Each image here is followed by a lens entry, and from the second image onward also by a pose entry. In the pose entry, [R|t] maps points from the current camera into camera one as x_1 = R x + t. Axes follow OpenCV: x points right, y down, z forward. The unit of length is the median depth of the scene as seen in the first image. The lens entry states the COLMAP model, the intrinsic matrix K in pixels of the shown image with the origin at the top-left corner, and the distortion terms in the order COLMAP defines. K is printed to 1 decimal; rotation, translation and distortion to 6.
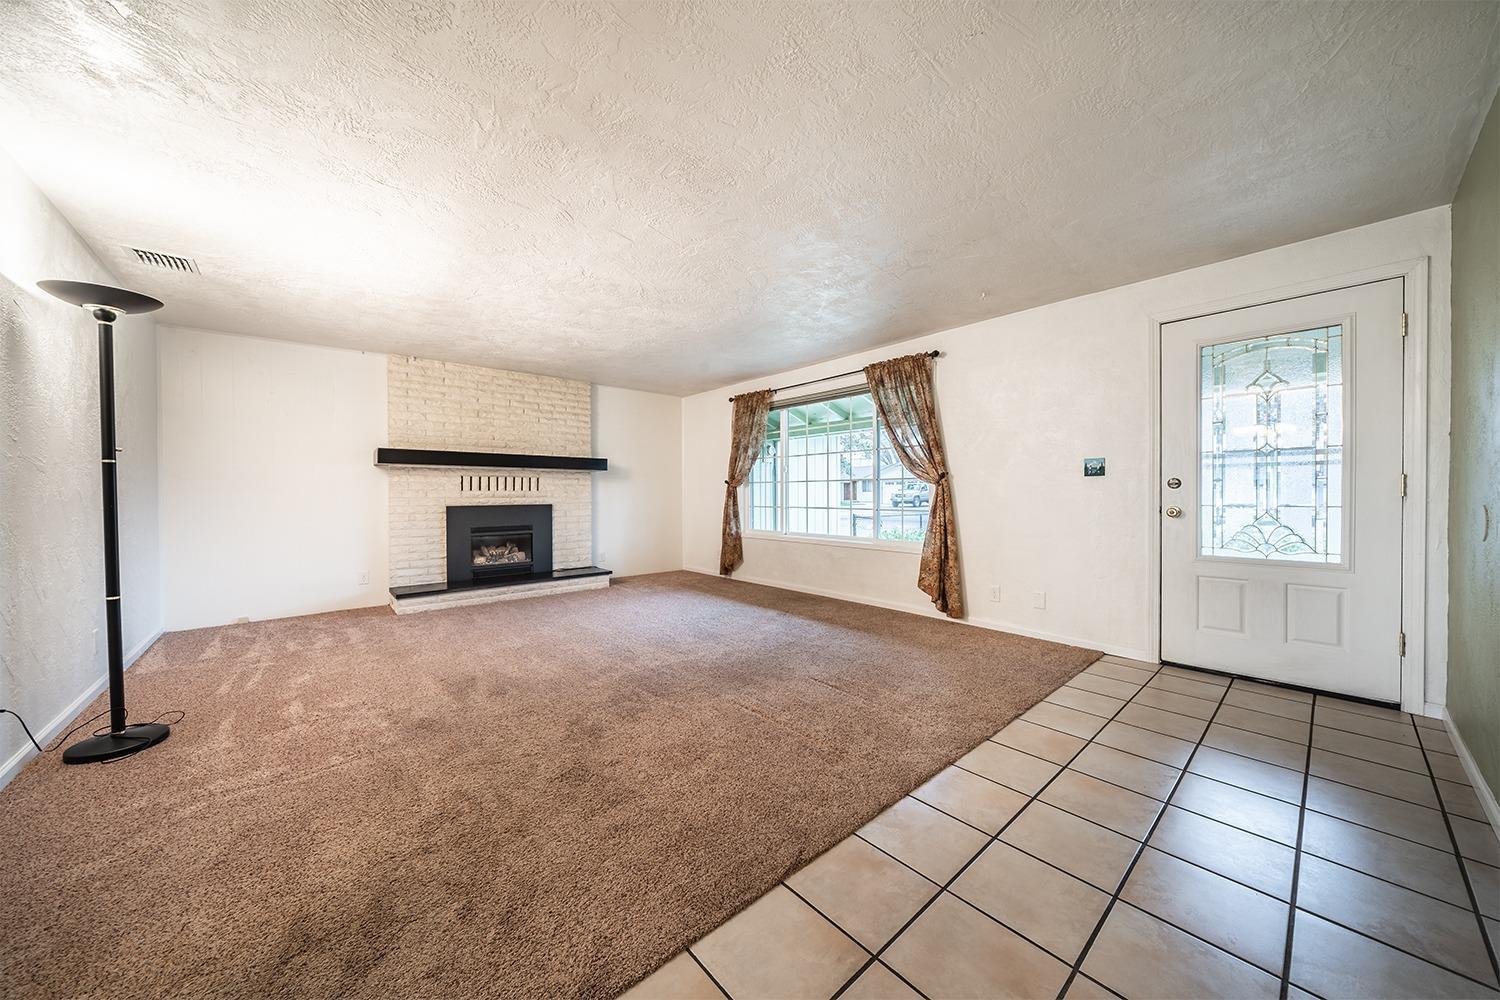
lens RADIAL K [[520.0, 0, 744.3], [0, 520.0, 499.3], [0, 0, 1]] dist [-0.010904, -0.000073]
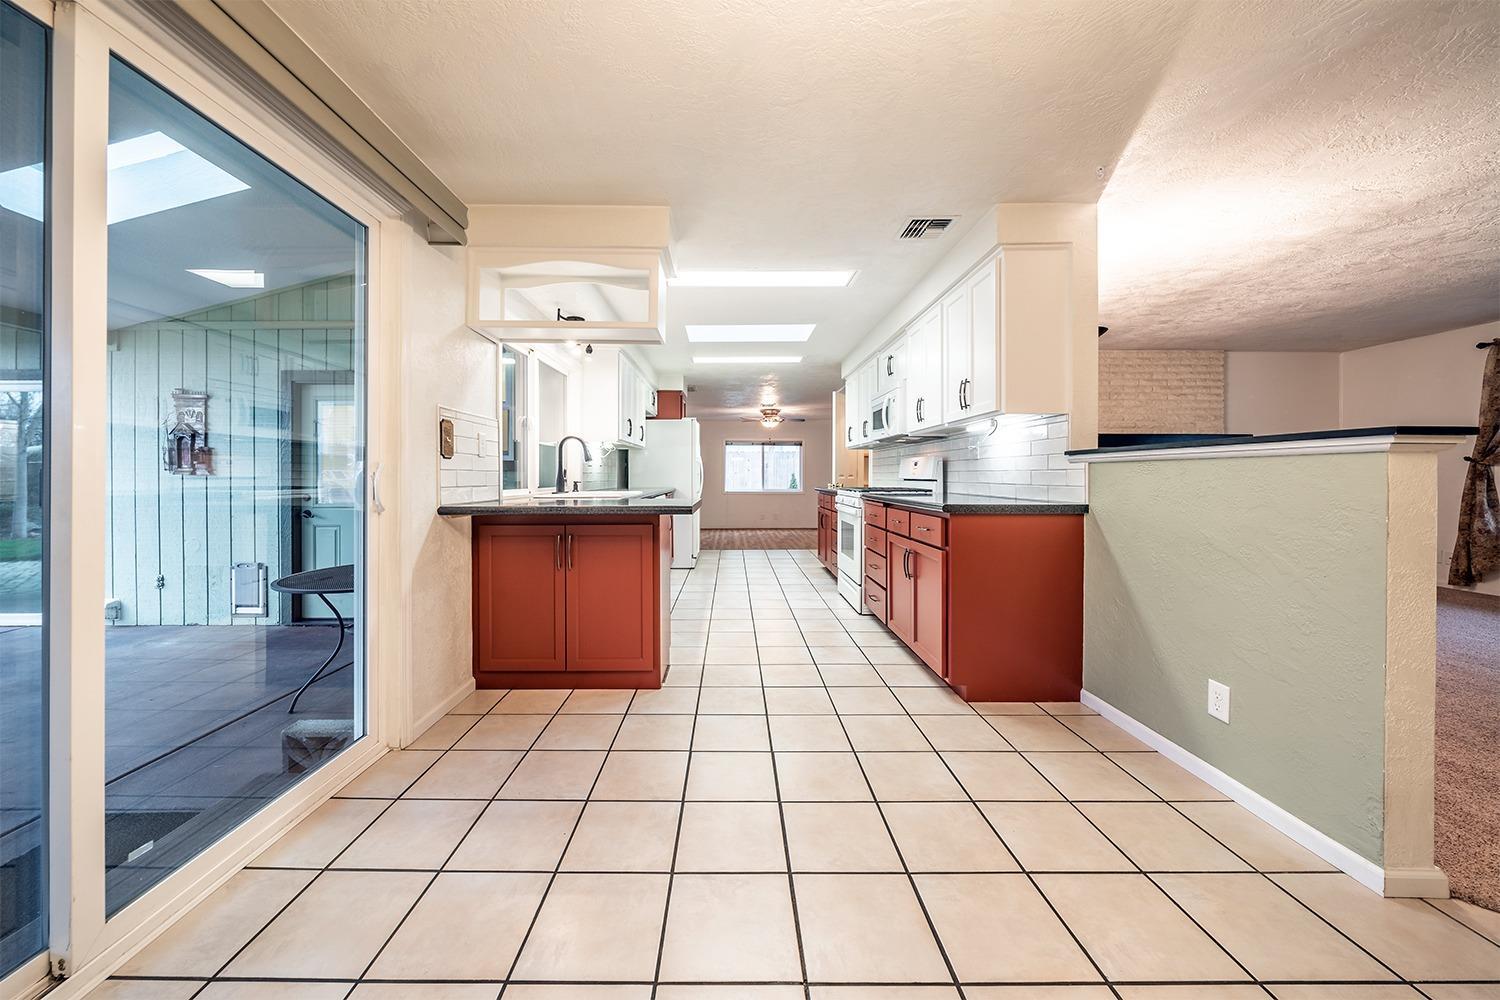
lens RADIAL K [[520.0, 0, 726.6], [0, 520.0, 472.8], [0, 0, 1]] dist [-0.010904, -0.000073]
pose [[0.749305, 0.003057, -0.662218, -0.371651], [-0.007838, 0.999960, -0.004253, -0.002612], [0.662179, 0.008377, 0.749299, -0.246436]]
